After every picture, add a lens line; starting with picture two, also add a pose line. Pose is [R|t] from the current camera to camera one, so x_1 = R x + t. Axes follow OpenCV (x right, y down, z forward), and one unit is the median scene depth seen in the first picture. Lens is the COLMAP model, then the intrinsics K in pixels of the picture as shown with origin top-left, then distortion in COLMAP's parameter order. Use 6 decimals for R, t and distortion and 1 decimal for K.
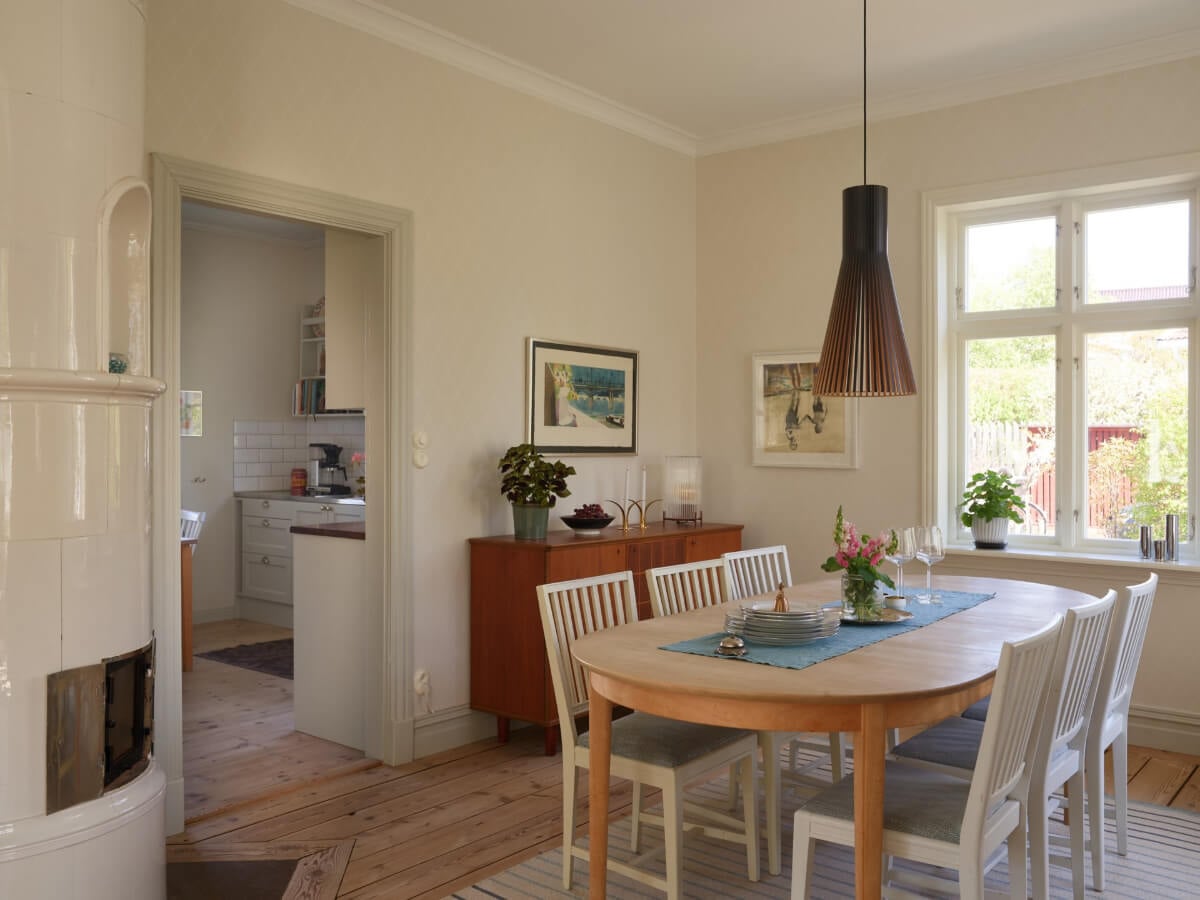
lens RADIAL K [[1040.3, 0, 604.9], [0, 1040.3, 452.7], [0, 0, 1]] dist [-0.002243, 0.018594]
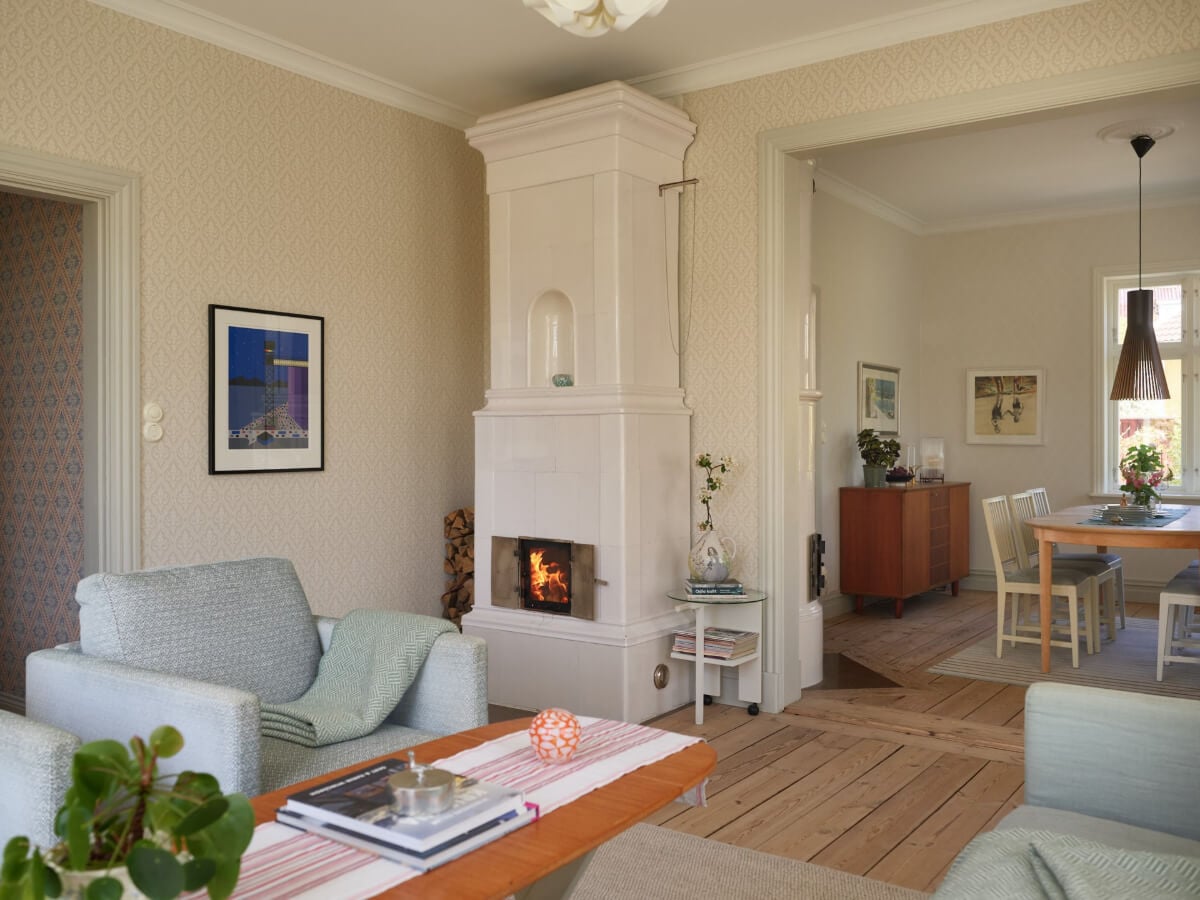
lens RADIAL K [[1040.3, 0, 594.9], [0, 1040.3, 442.3], [0, 0, 1]] dist [-0.002243, 0.018594]
pose [[0.998856, -0.005274, 0.047522, -0.504812], [0.005576, 0.999965, -0.006233, 0.017579], [-0.047488, 0.006491, 0.998851, -0.513273]]
